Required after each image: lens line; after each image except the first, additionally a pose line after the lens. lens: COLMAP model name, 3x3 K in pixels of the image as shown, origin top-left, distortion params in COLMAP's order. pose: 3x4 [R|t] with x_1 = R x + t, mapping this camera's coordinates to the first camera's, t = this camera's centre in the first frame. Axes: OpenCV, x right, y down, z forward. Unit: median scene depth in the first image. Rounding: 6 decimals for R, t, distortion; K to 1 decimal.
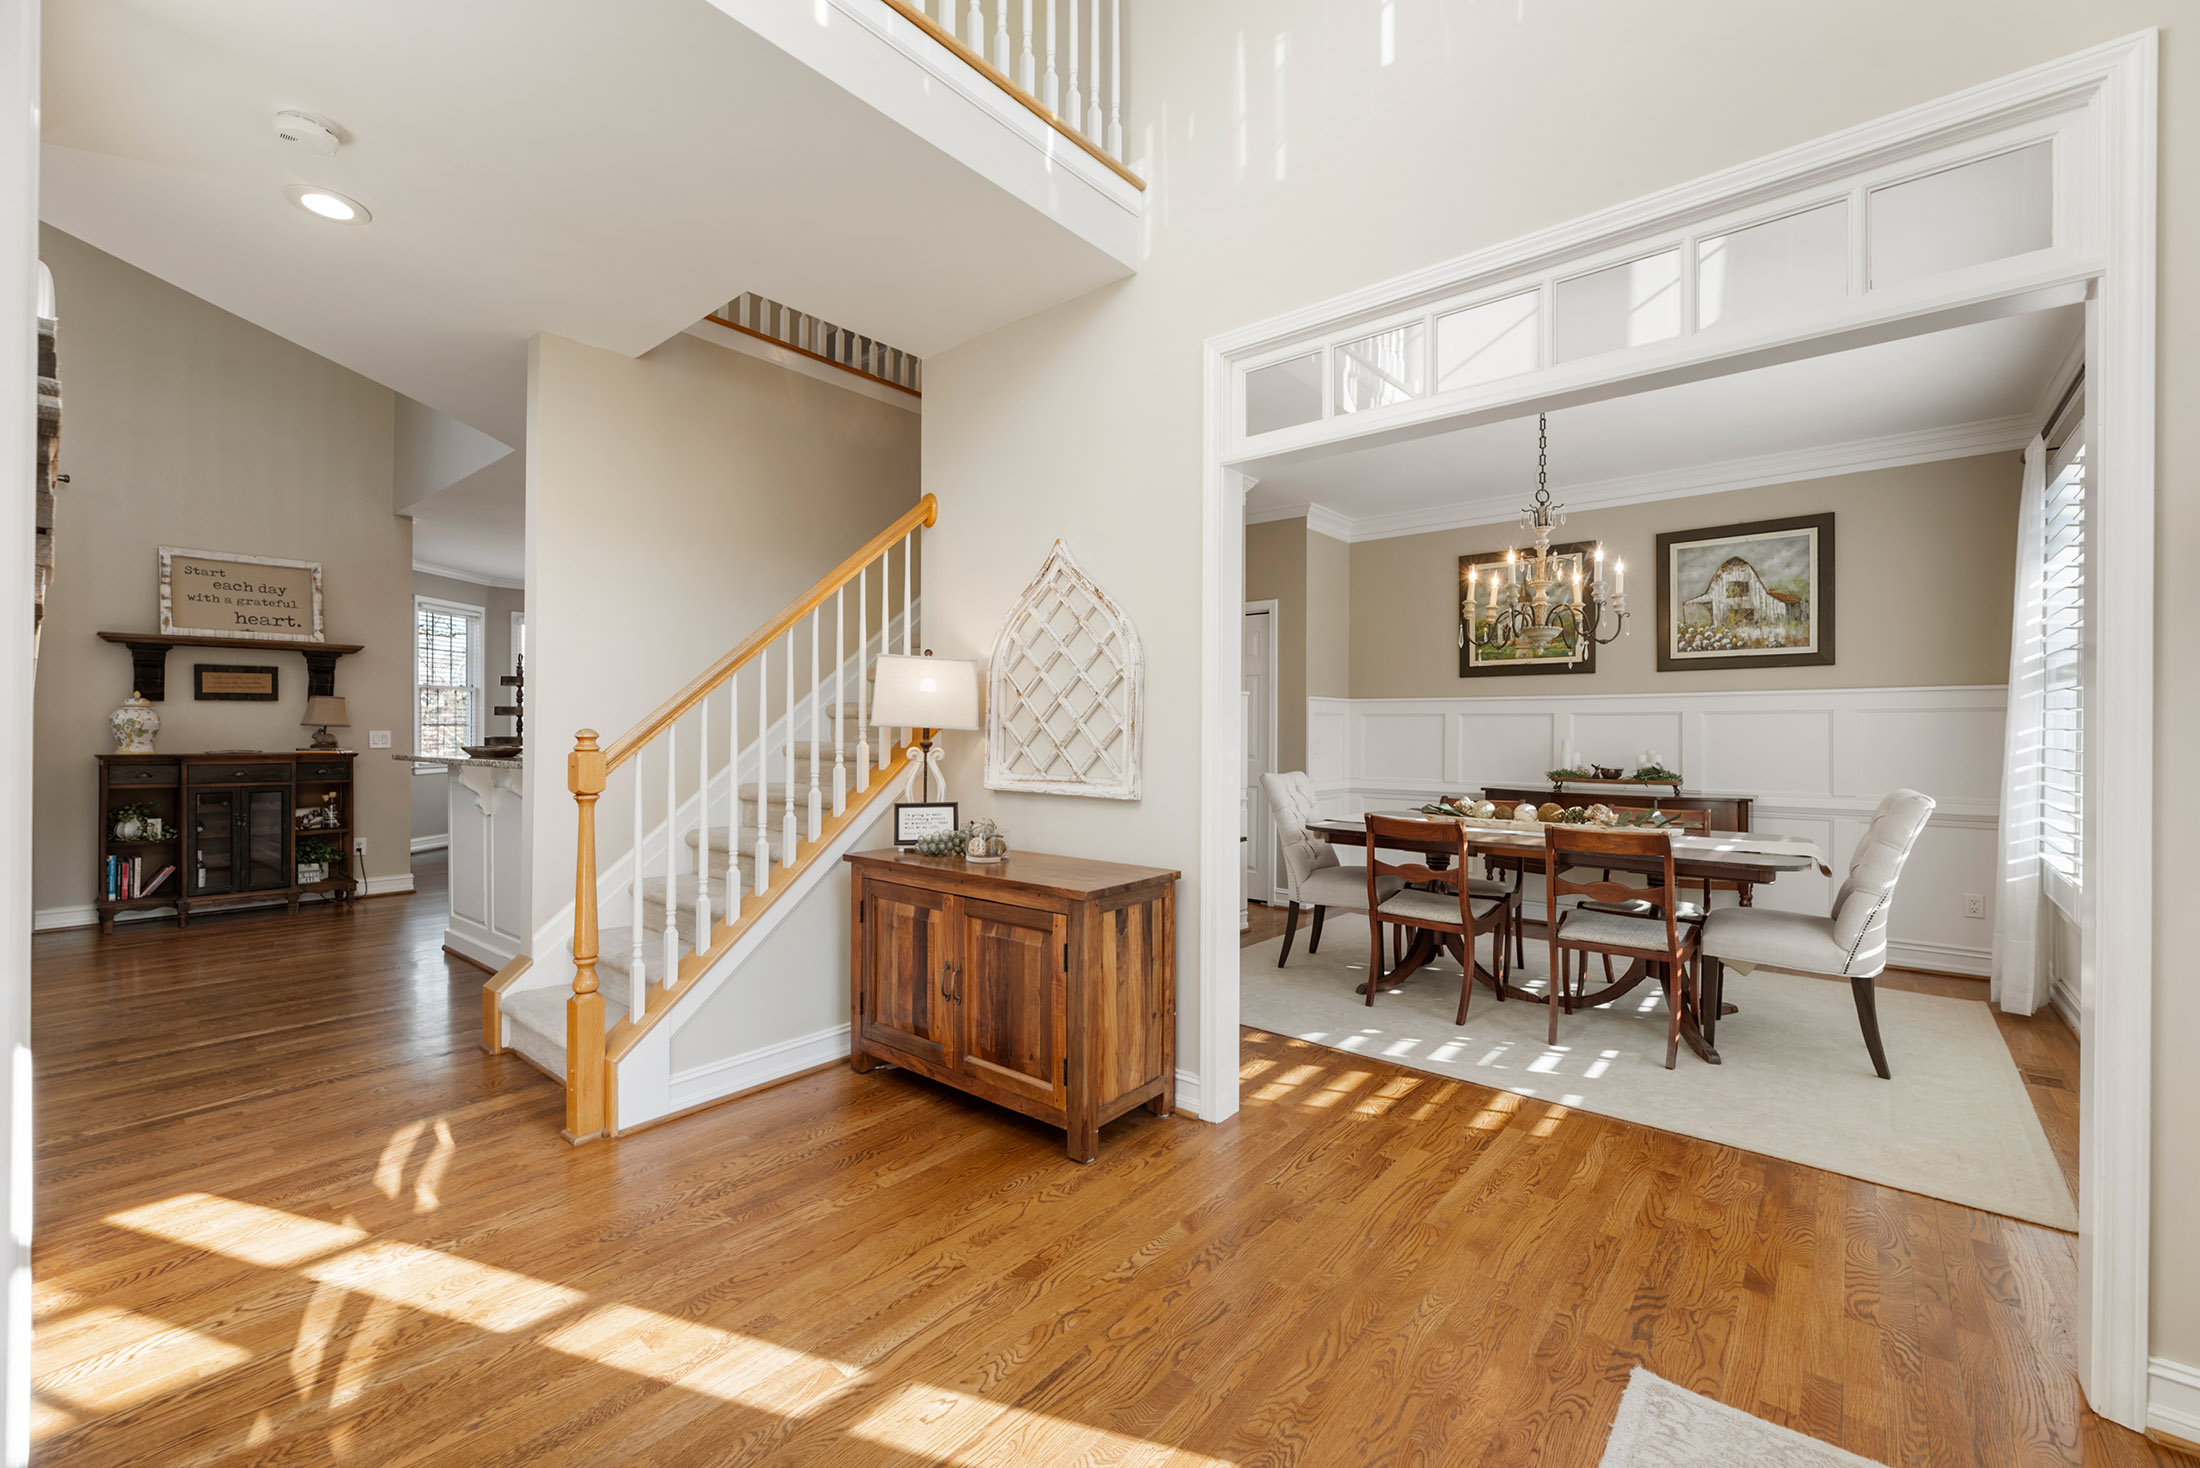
lens RADIAL K [[894.7, 0, 1093.1], [0, 894.7, 734.8], [0, 0, 1]] dist [0.001160, 0.000032]
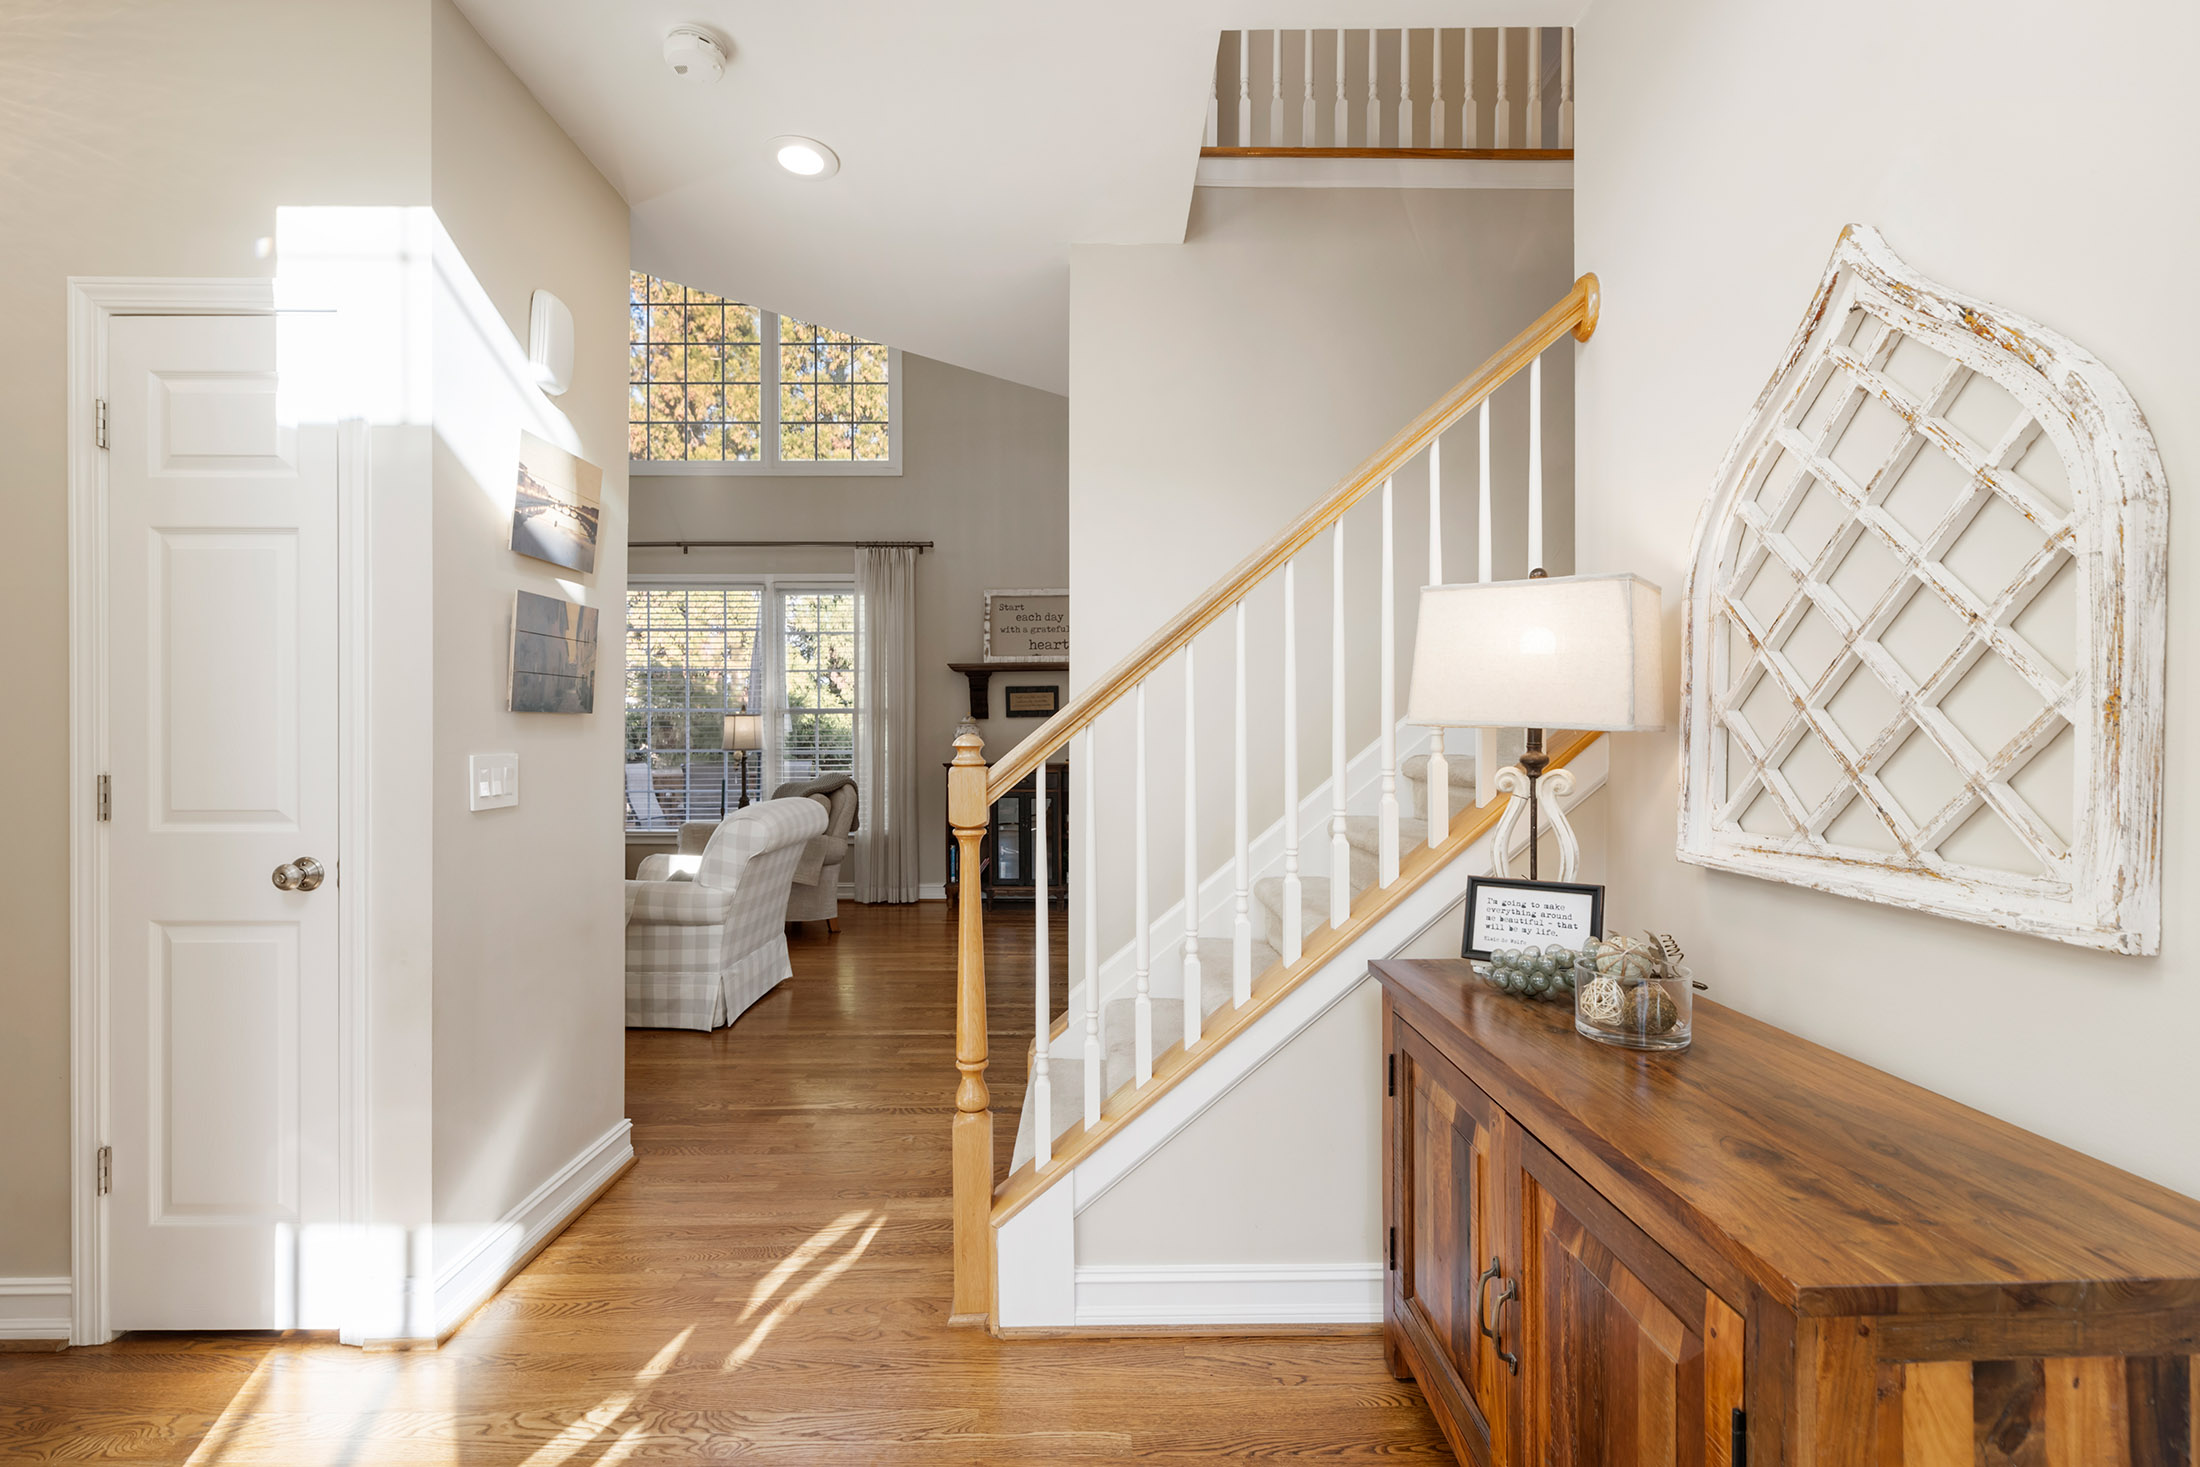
lens RADIAL K [[964.8, 0, 1098.2], [0, 964.8, 744.4], [0, 0, 1]] dist [-0.002793, 0.000139]
pose [[0.651844, -0.003047, -0.758347, 0.062249], [-0.000151, 0.999991, -0.004148, 0.003303], [0.758353, 0.002818, 0.651838, 0.489464]]
